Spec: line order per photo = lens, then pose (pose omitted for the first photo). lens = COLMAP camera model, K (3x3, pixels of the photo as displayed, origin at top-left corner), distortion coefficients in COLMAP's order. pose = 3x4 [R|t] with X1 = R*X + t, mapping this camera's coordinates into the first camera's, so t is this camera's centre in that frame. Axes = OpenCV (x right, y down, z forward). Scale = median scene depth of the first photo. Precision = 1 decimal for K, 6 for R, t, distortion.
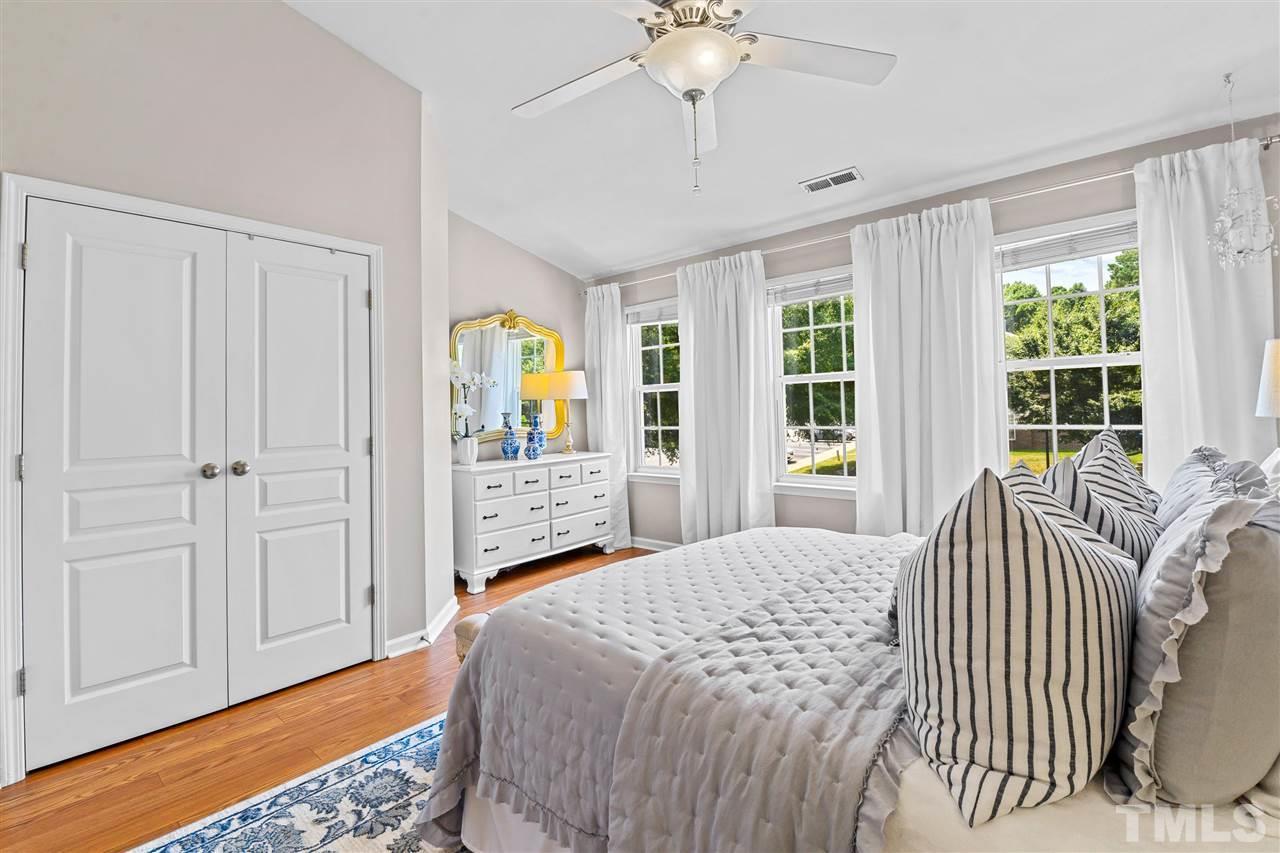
lens RADIAL K [[571.5, 0, 641.6], [0, 571.5, 394.1], [0, 0, 1]] dist [-0.032314, -0.000148]
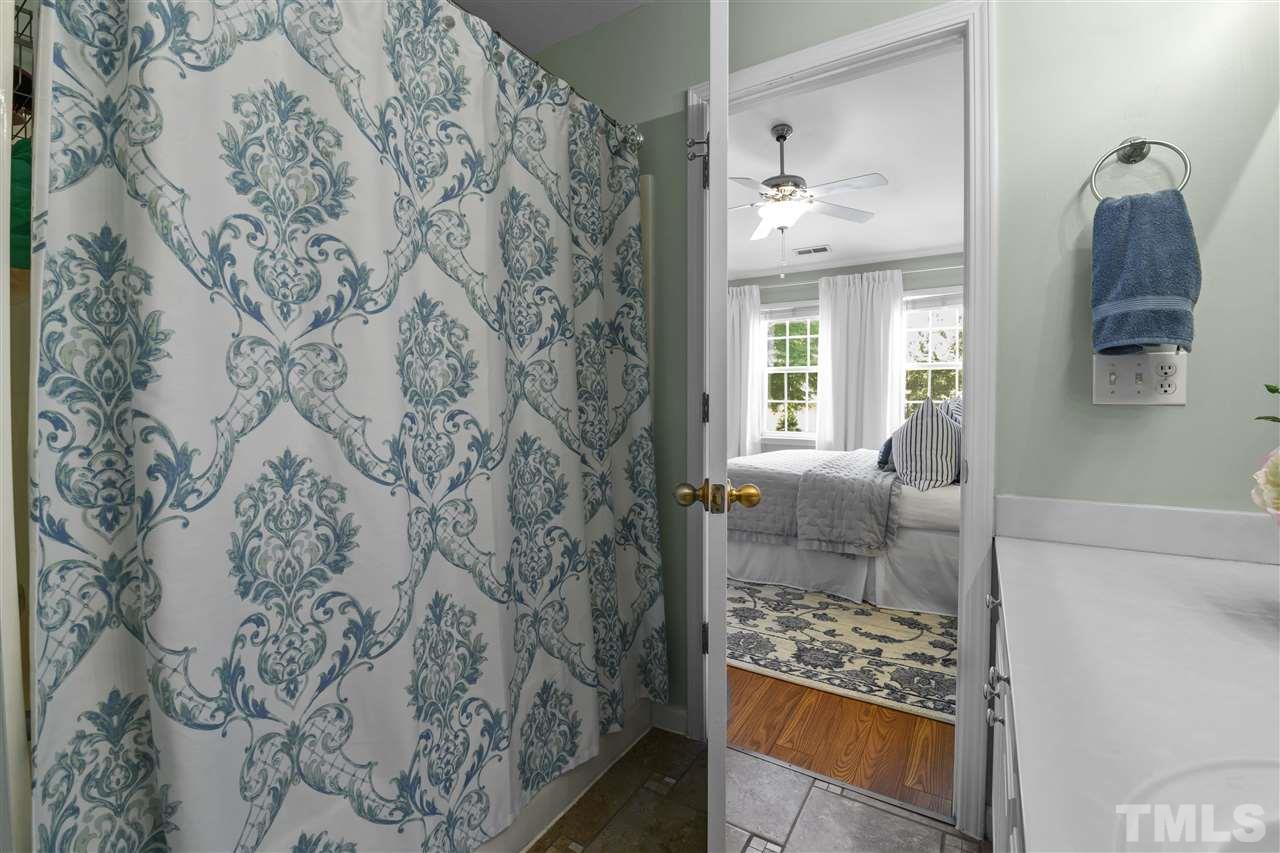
lens RADIAL K [[545.5, 0, 638.2], [0, 545.5, 400.1], [0, 0, 1]] dist [0.000037, -0.000041]
pose [[0.985443, 0.029146, 0.167491, -0.429296], [-0.035498, 0.998755, 0.035056, 0.021468], [-0.166260, -0.040491, 0.985250, -0.508631]]
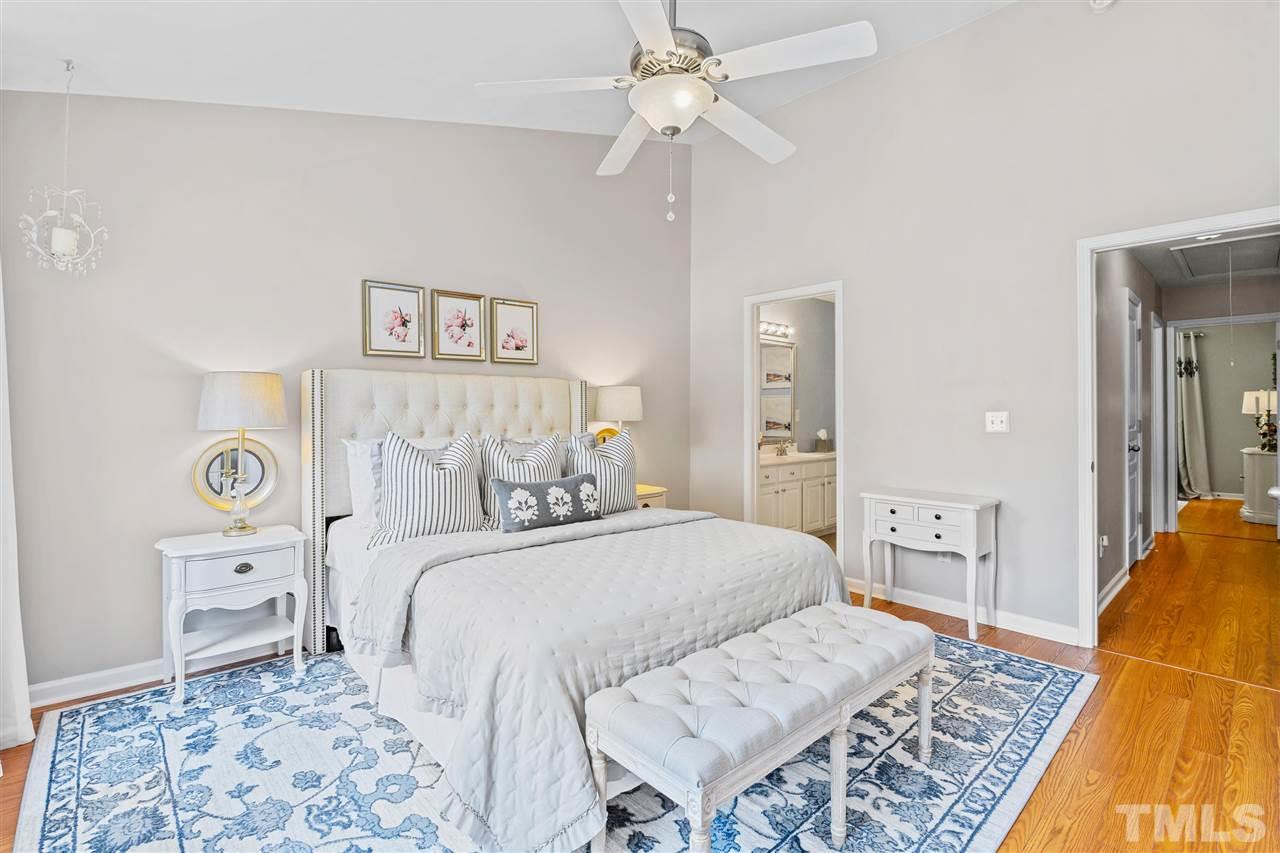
lens RADIAL K [[582.9, 0, 614.9], [0, 582.9, 409.7], [0, 0, 1]] dist [-0.024725, -0.000276]
pose [[-0.990864, 0.028538, 0.131815, 0.038834], [0.024241, 0.999125, -0.034091, 0.034102], [-0.132672, -0.030584, -0.990688, 1.251882]]
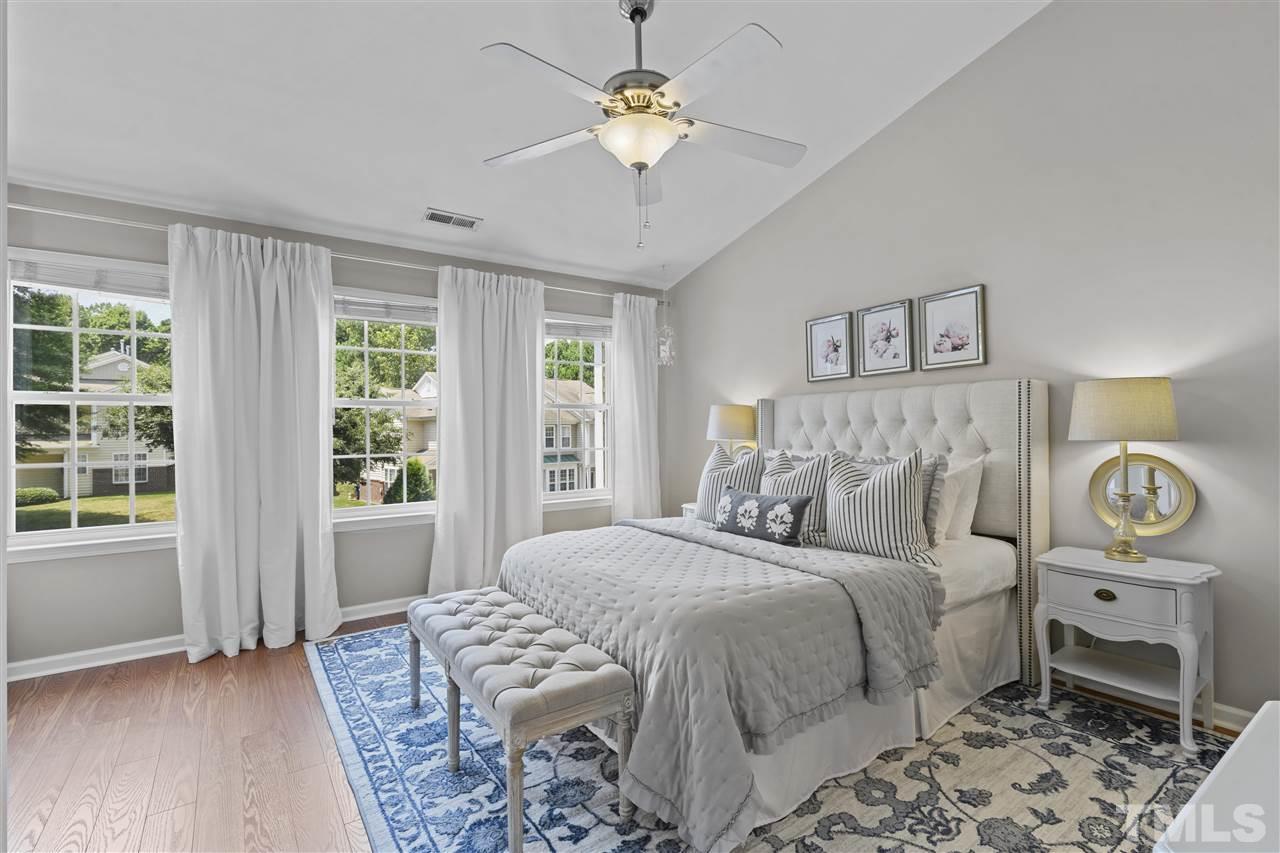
lens RADIAL K [[577.0, 0, 641.7], [0, 577.0, 430.2], [0, 0, 1]] dist [0.002206, -0.000025]
pose [[0.235777, 0.031154, 0.971308, -0.630696], [-0.024743, 0.999354, -0.026048, 0.035837], [-0.971492, -0.017891, 0.236396, 0.410402]]
